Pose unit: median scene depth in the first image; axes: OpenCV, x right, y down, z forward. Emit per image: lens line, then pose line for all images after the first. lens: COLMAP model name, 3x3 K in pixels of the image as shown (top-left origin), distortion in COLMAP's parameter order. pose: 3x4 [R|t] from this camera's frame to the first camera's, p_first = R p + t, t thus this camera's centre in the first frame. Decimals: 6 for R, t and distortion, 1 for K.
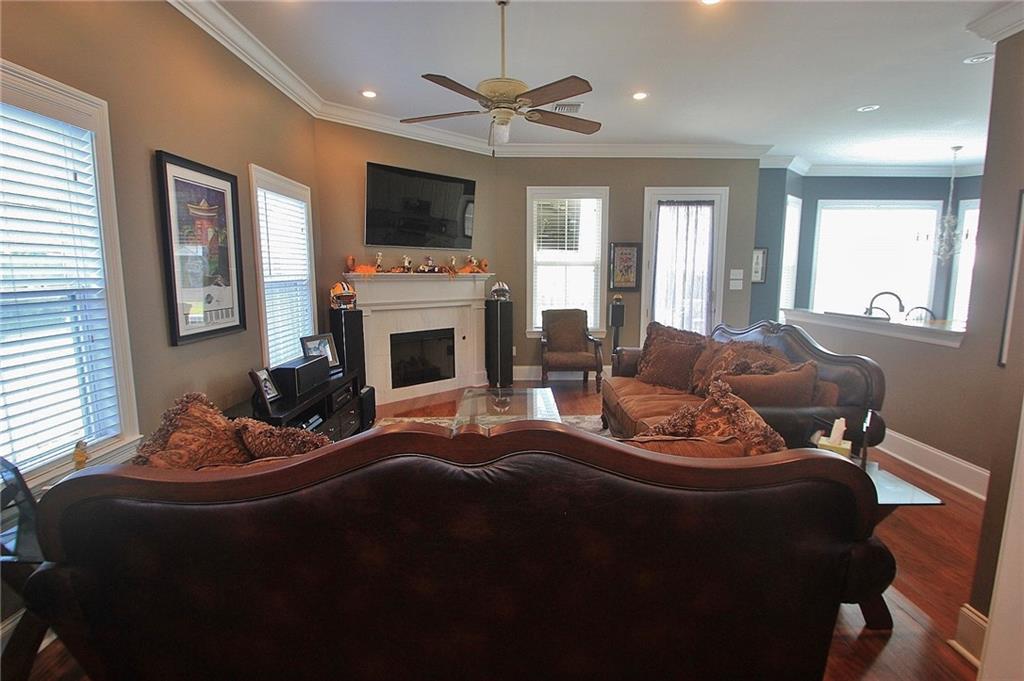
lens RADIAL K [[523.6, 0, 512.0], [0, 523.6, 340.5], [0, 0, 1]] dist [-0.000576, -0.000251]
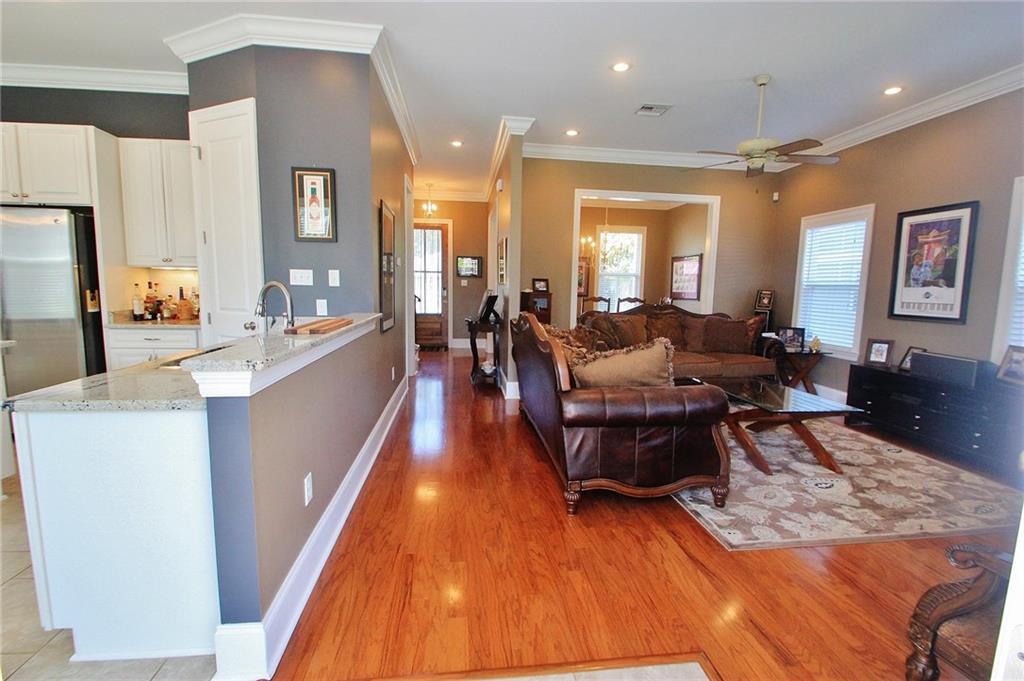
lens RADIAL K [[478.1, 0, 522.5], [0, 478.1, 344.7], [0, 0, 1]] dist [0.016315, -0.019845]
pose [[-0.991460, -0.003458, -0.130368, 0.722863], [-0.036080, 0.967904, 0.248718, -0.231226], [0.125324, 0.251297, -0.959762, 2.109211]]
